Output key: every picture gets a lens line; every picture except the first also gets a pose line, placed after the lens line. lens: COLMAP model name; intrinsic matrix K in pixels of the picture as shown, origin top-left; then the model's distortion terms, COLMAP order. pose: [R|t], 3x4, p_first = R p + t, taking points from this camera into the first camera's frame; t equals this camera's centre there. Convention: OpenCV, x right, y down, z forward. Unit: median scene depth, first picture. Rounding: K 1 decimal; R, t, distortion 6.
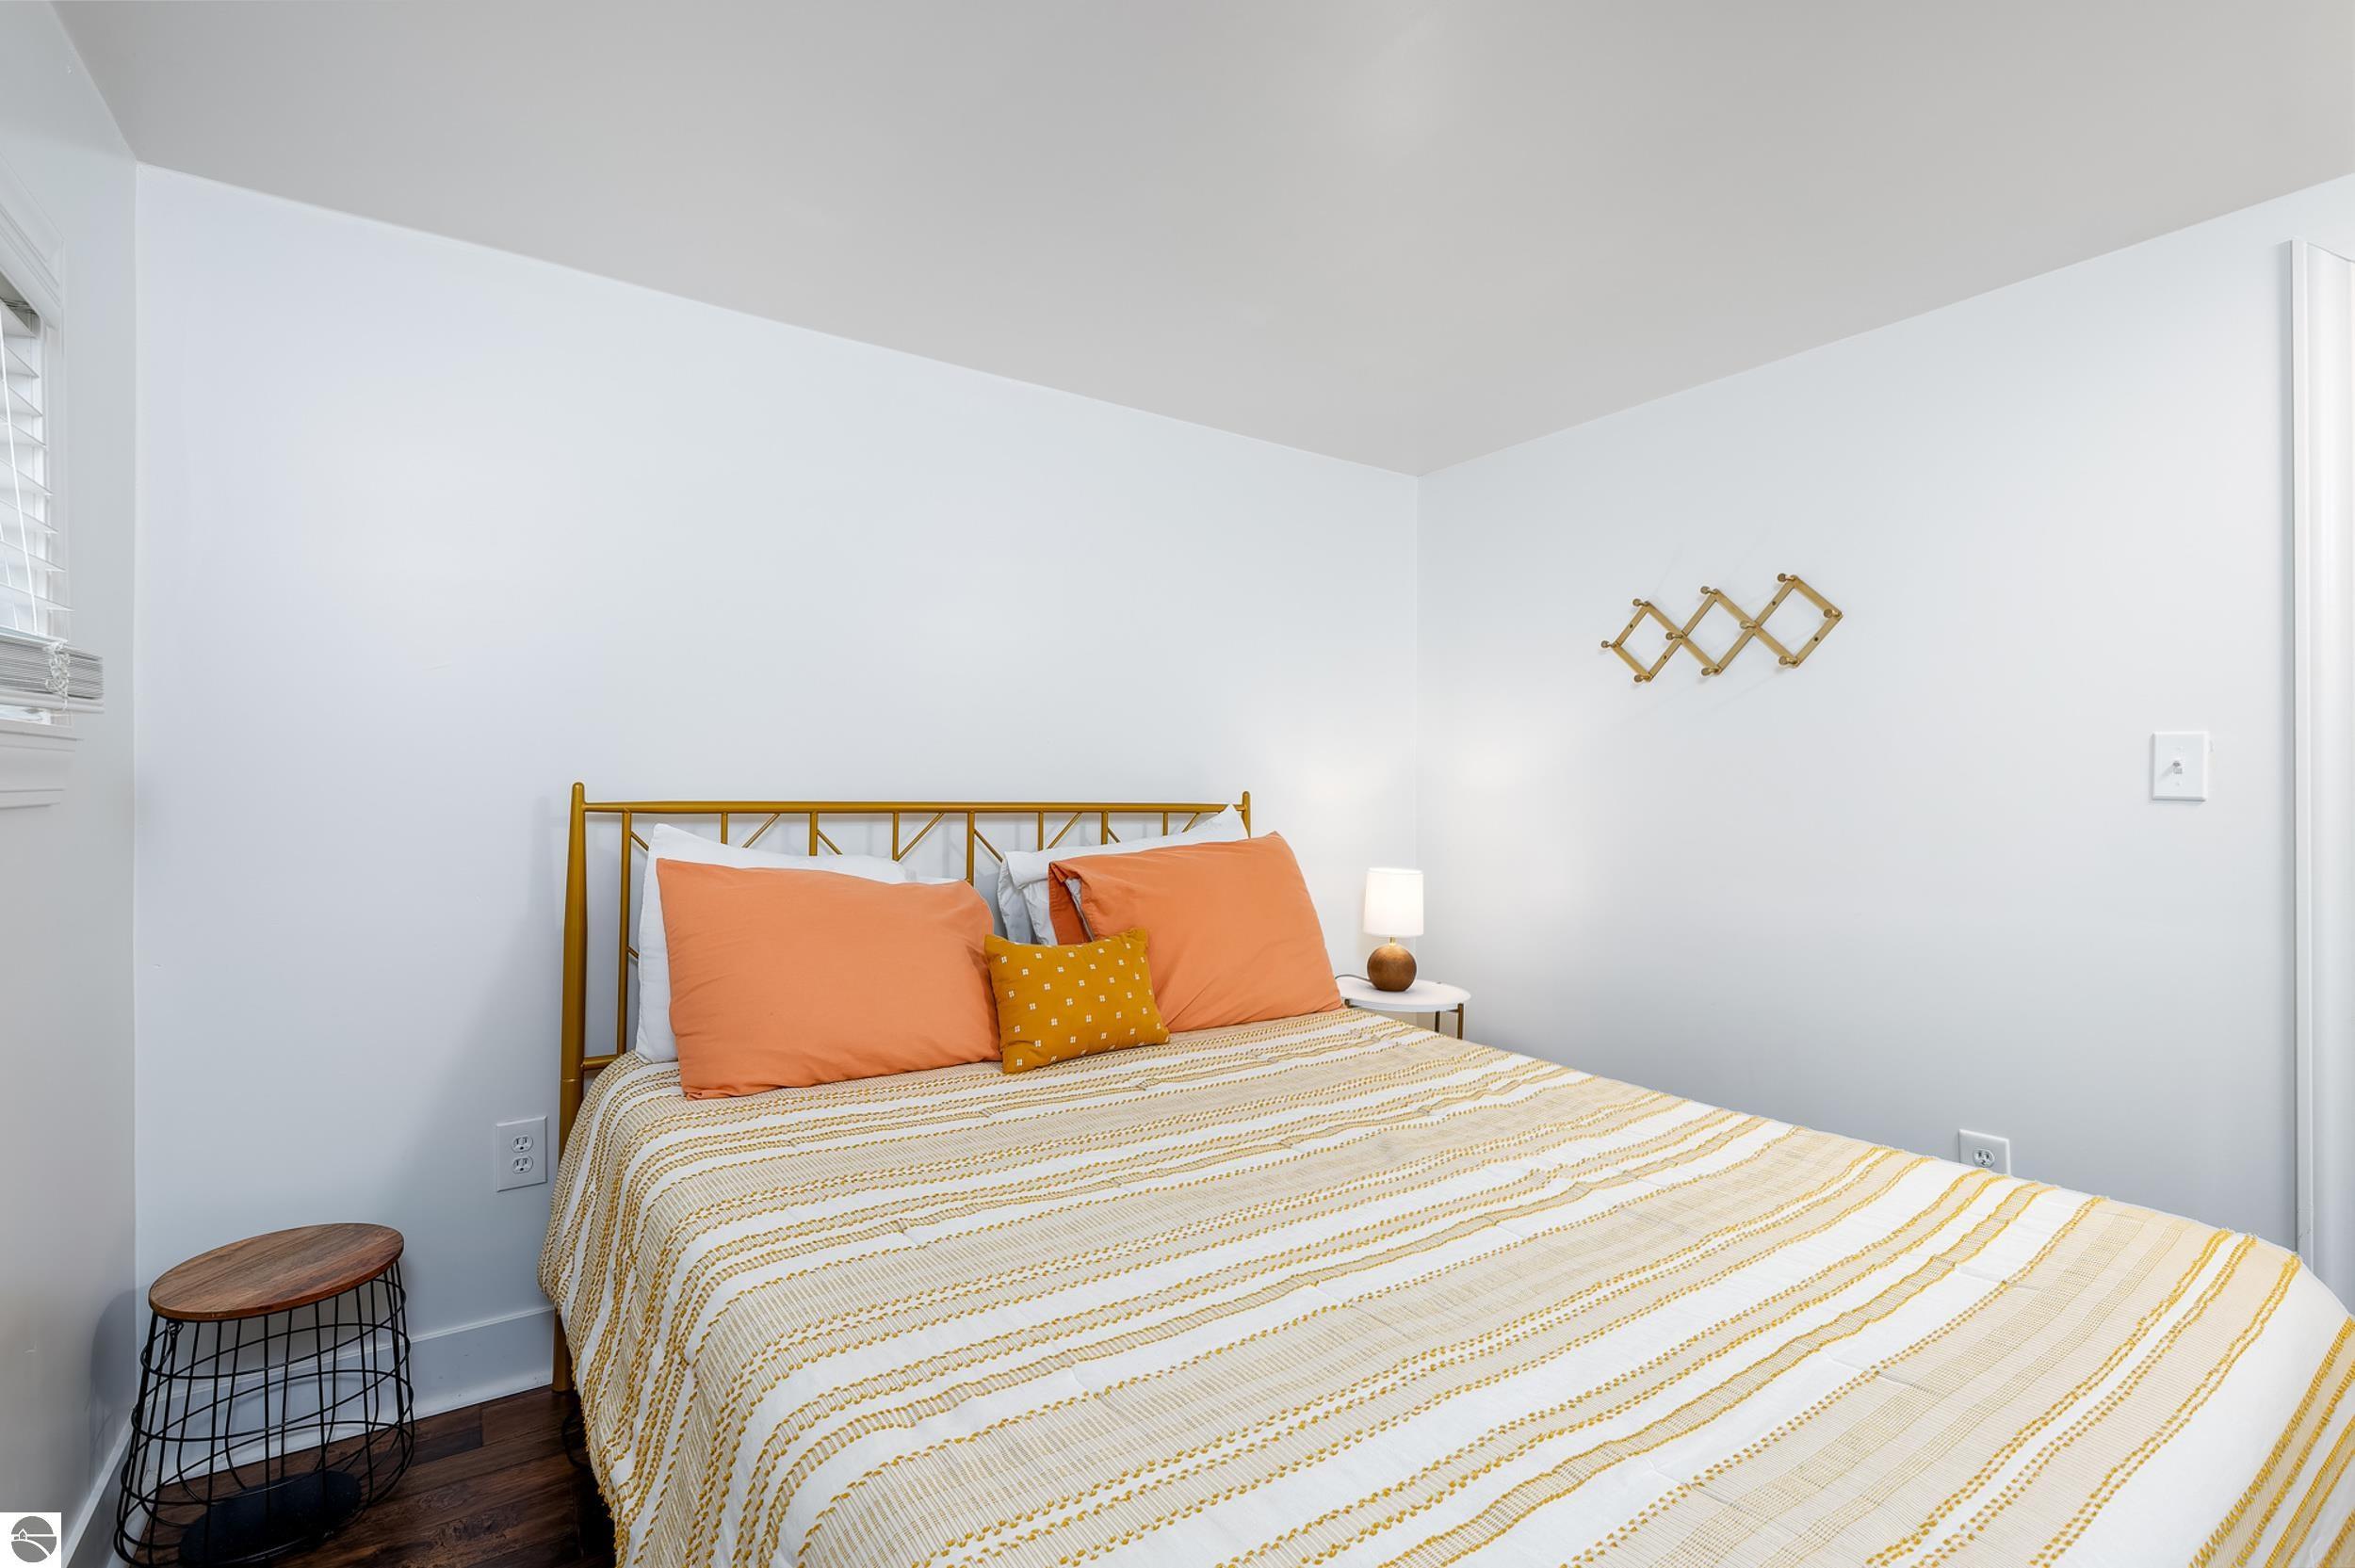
lens RADIAL K [[1066.4, 0, 1136.5], [0, 1066.4, 777.5], [0, 0, 1]] dist [-0.000141, 0.000142]
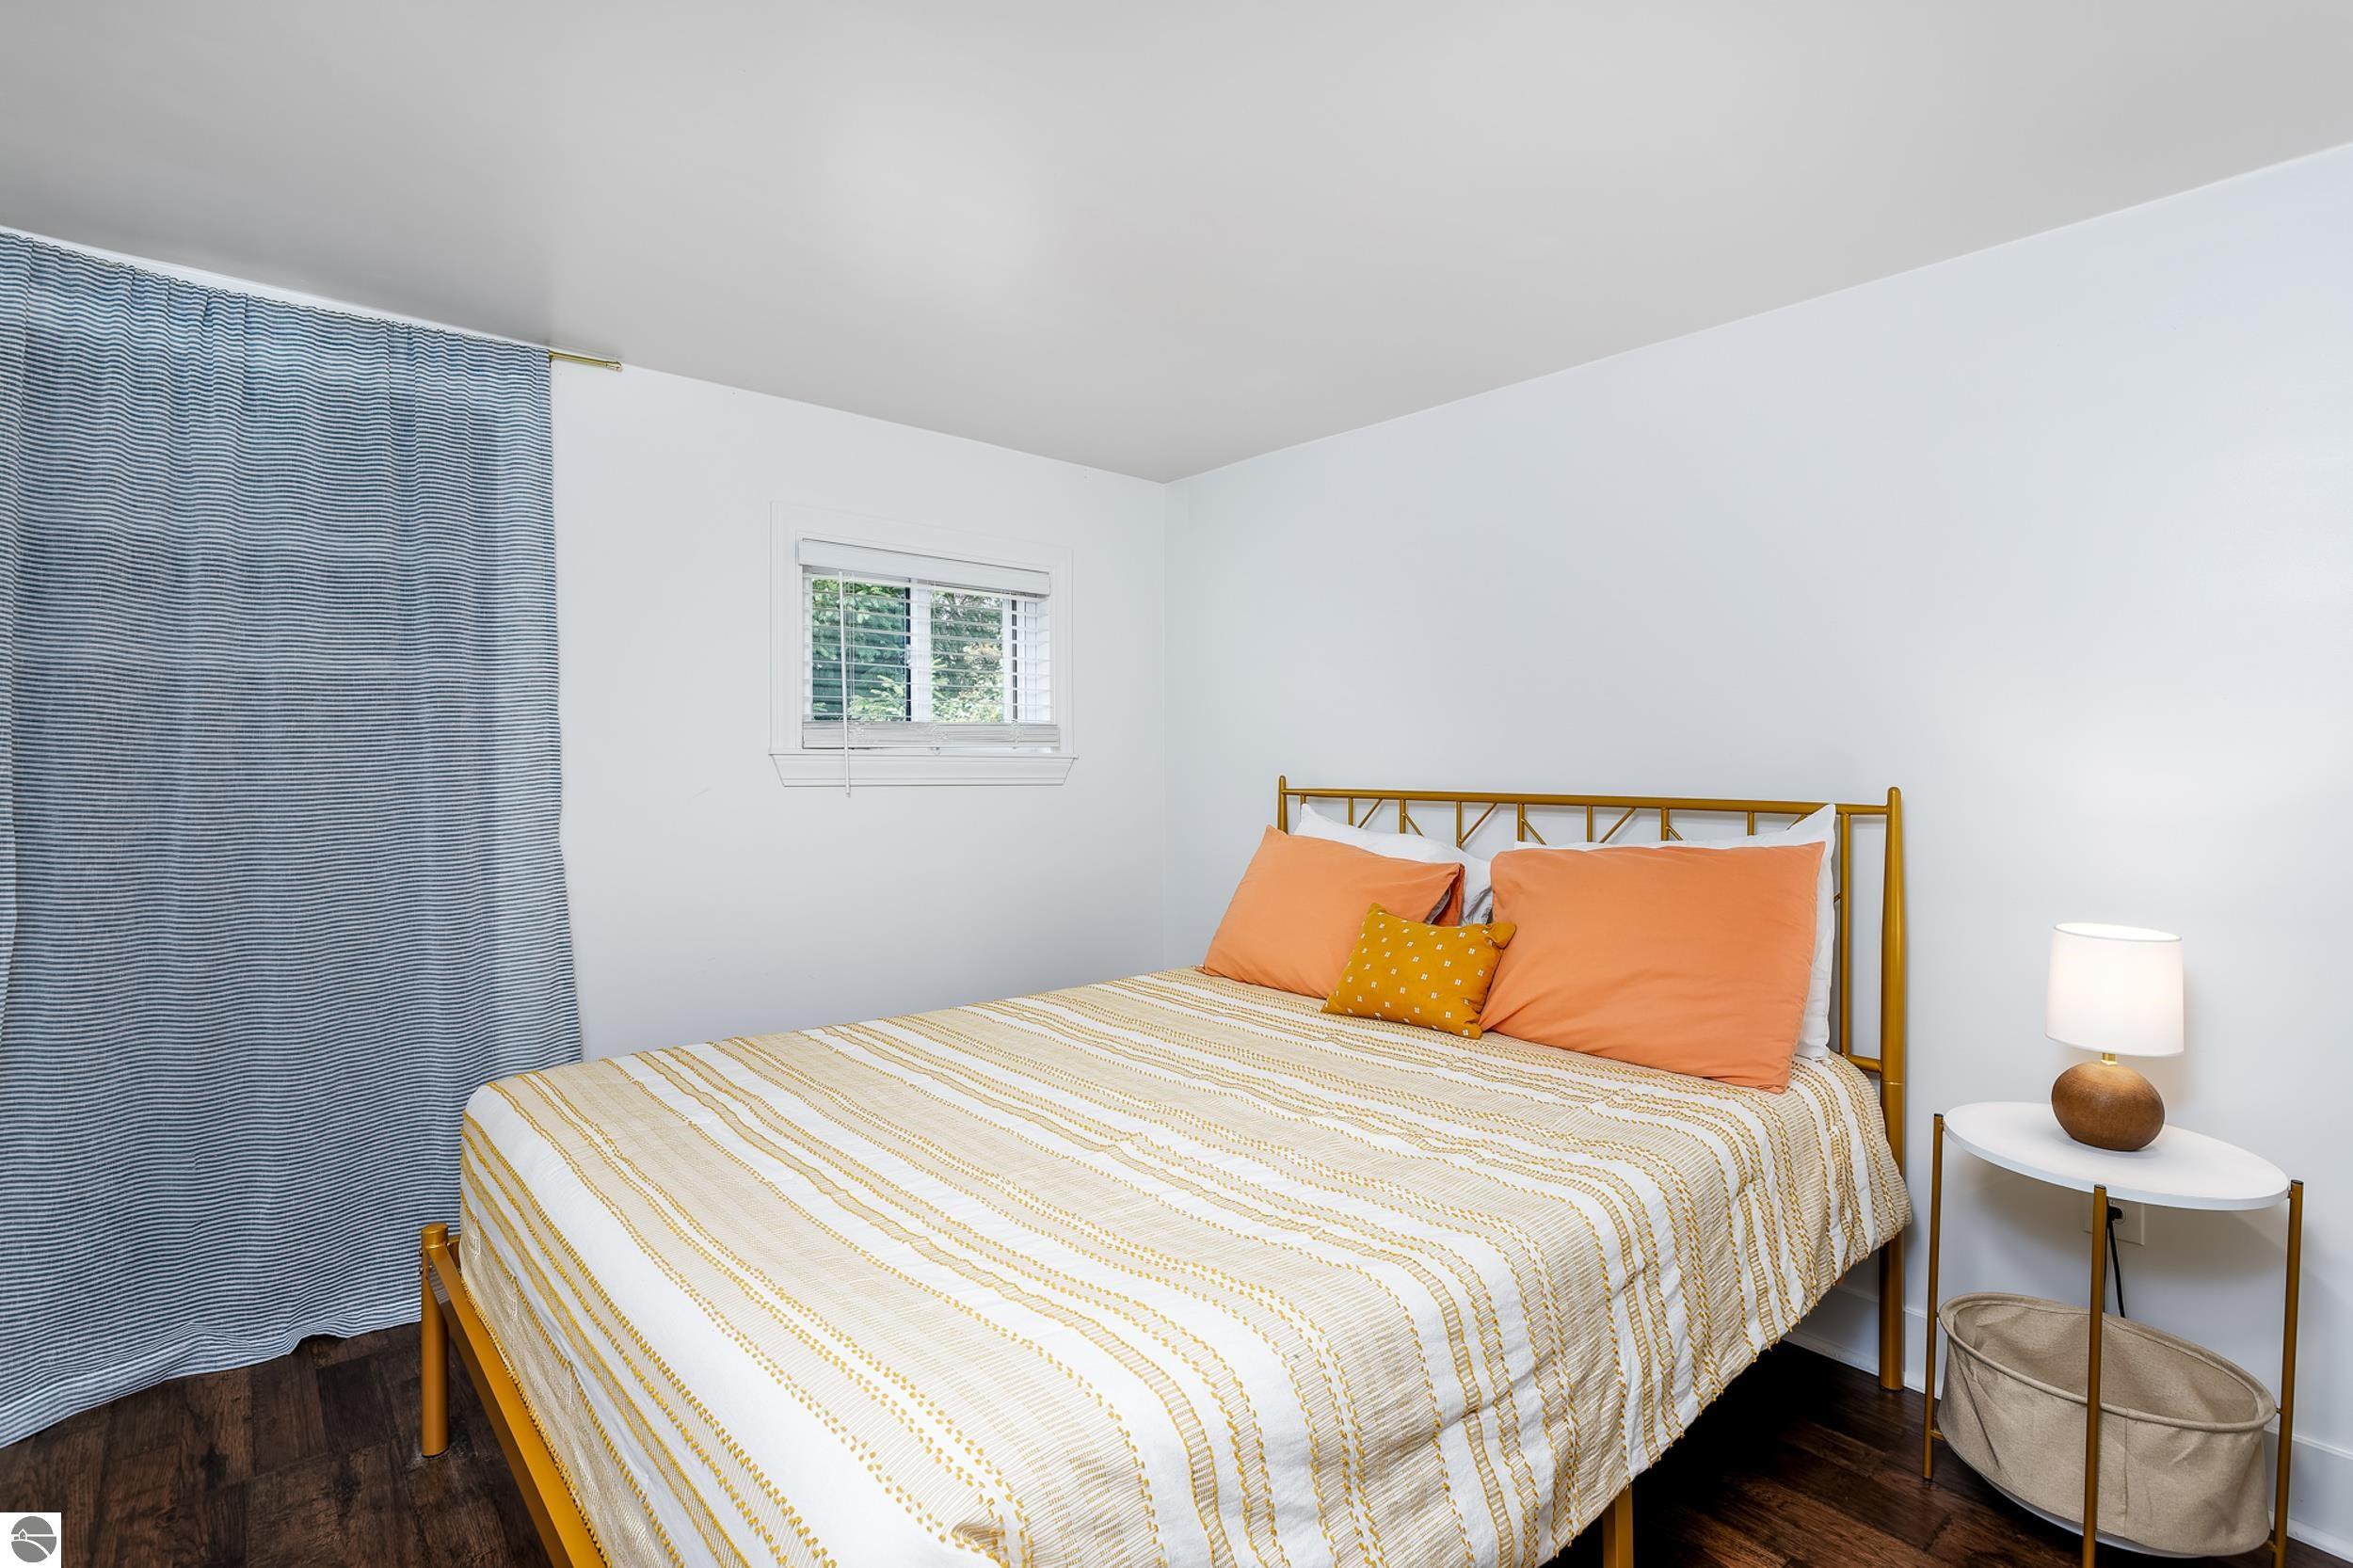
lens RADIAL K [[1083.2, 0, 1176.5], [0, 1083.2, 784.0], [0, 0, 1]] dist [-0.005766, 0.000767]
pose [[0.134021, -0.001190, -0.990978, 0.917347], [0.000105, 0.999999, -0.001186, 0.016894], [0.990978, 0.000055, 0.134021, 0.571718]]
